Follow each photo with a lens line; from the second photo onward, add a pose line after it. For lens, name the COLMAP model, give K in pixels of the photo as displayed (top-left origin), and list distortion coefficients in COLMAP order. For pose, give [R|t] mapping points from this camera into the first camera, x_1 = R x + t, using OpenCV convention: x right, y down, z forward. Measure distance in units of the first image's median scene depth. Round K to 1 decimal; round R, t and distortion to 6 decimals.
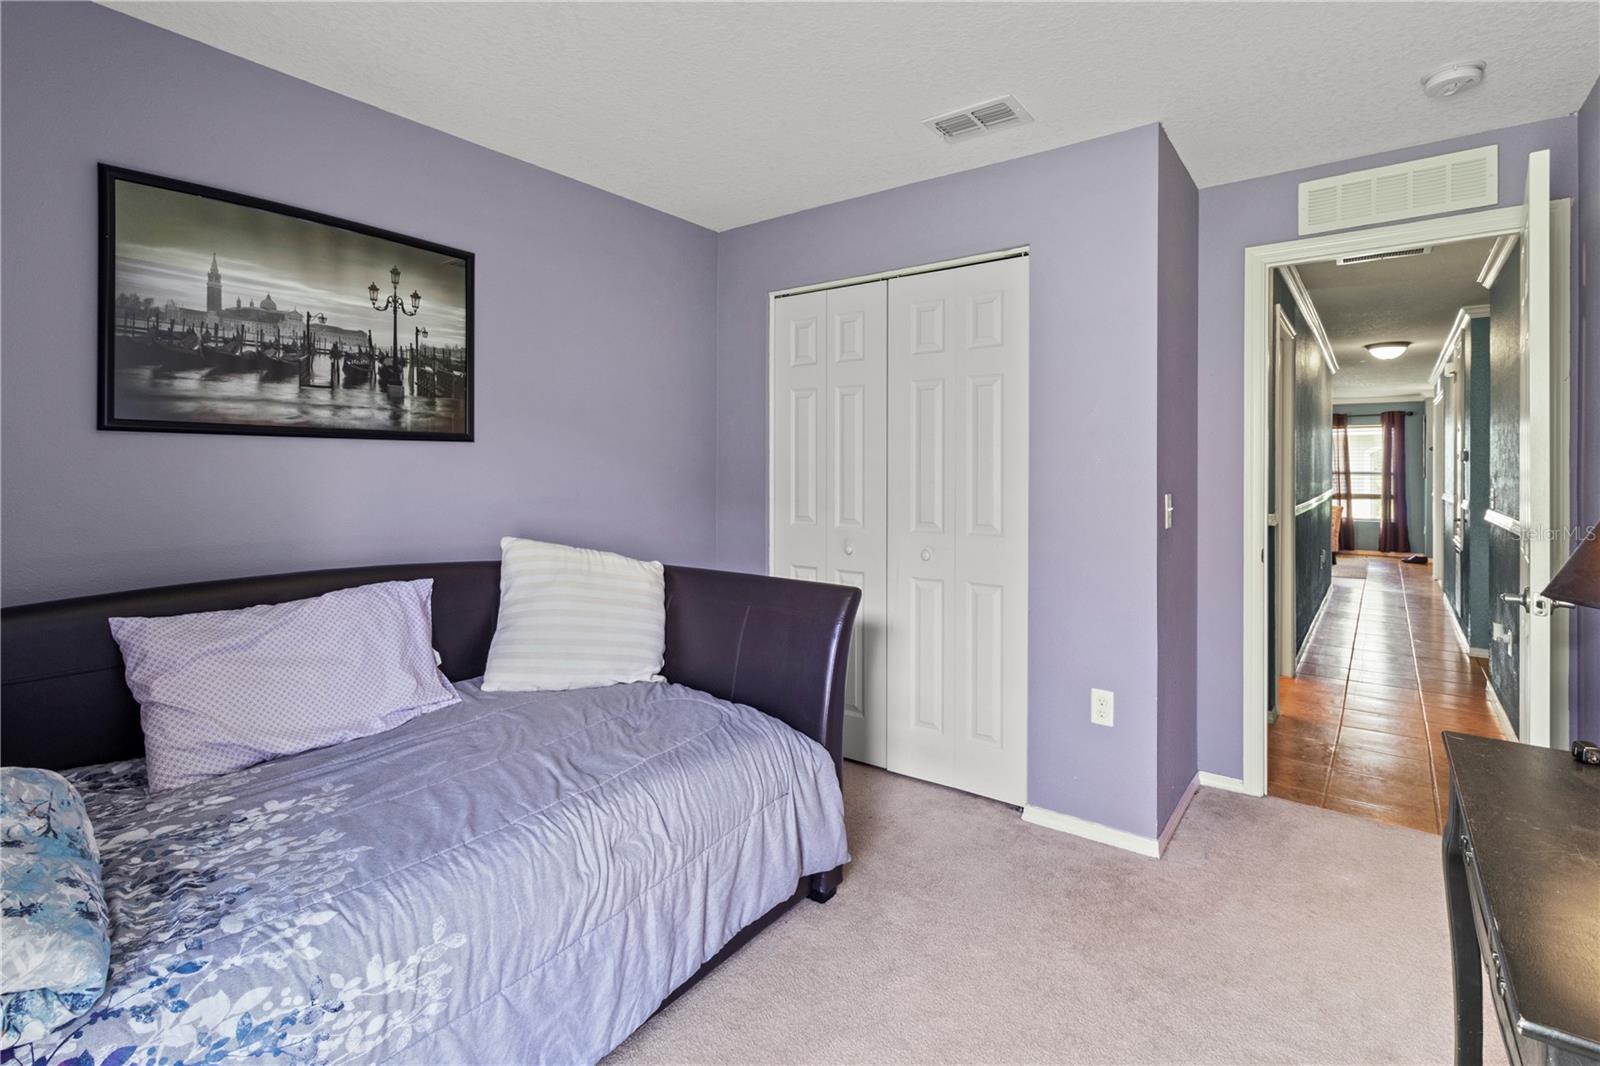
lens RADIAL K [[759.0, 0, 824.3], [0, 759.0, 474.1], [0, 0, 1]] dist [0.001490, 0.000294]
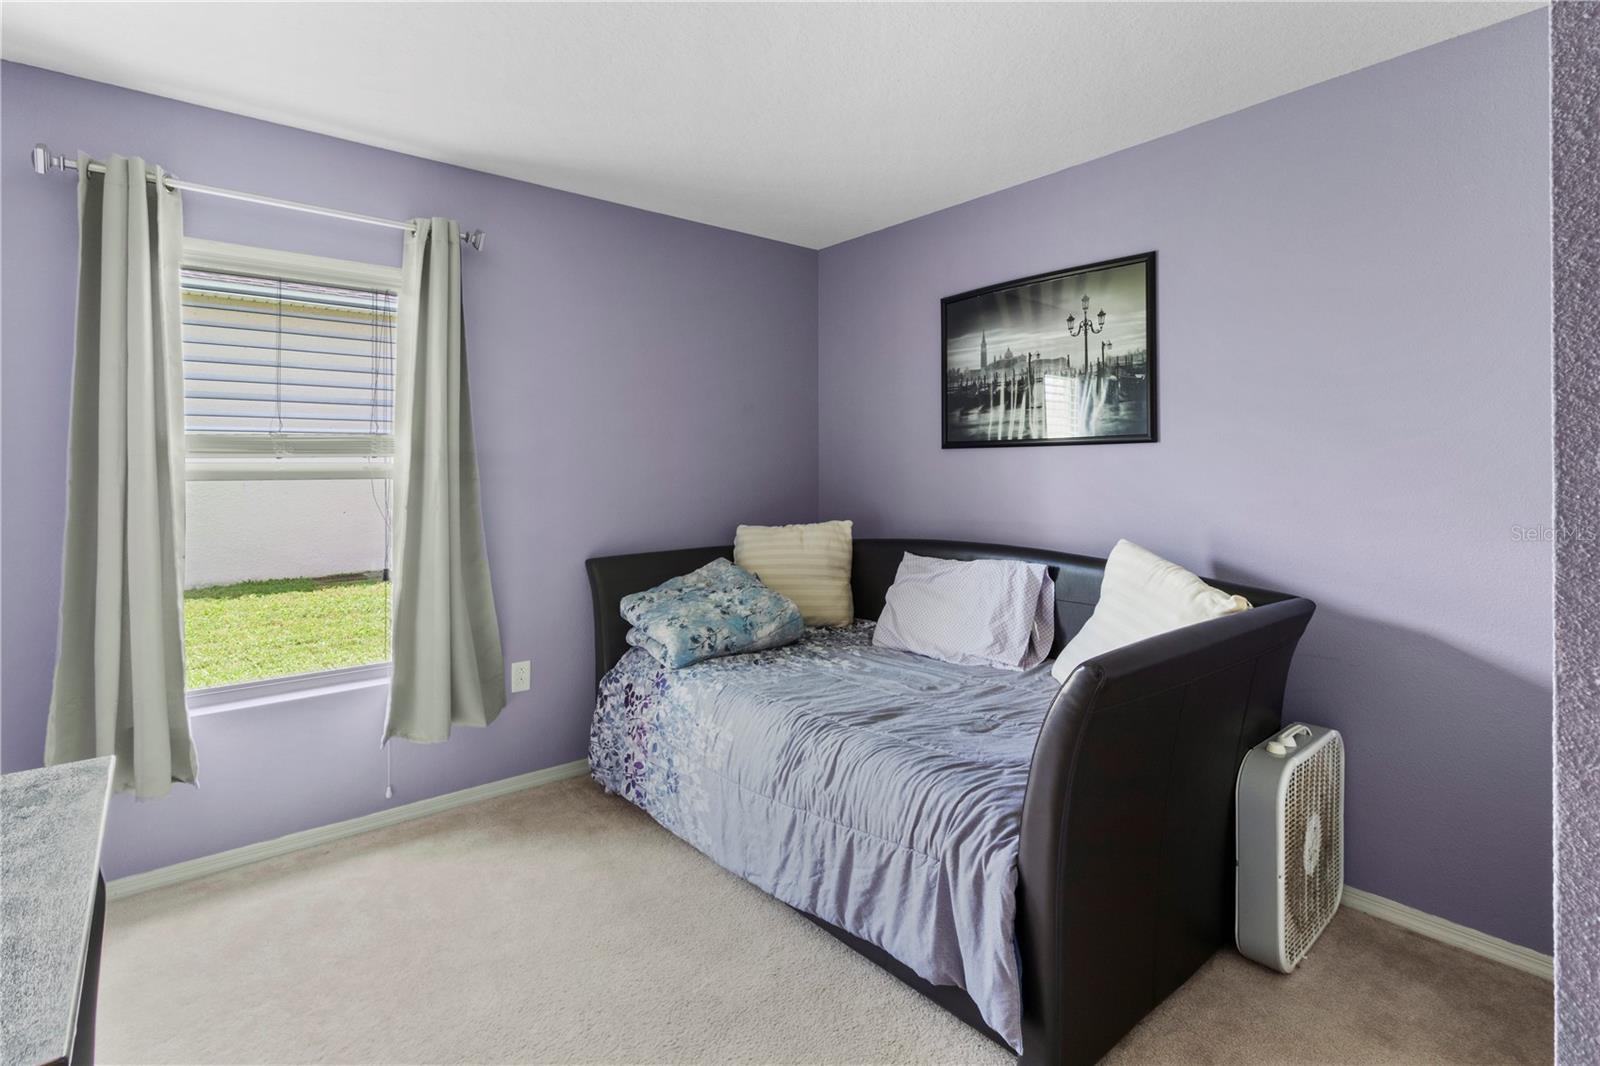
lens RADIAL K [[759.0, 0, 824.3], [0, 759.0, 474.1], [0, 0, 1]] dist [0.001490, 0.000294]
pose [[-0.223857, 0.002268, -0.974619, 0.682972], [-0.004539, 0.999984, 0.003370, -0.002827], [0.974611, 0.005178, -0.223843, 0.922128]]
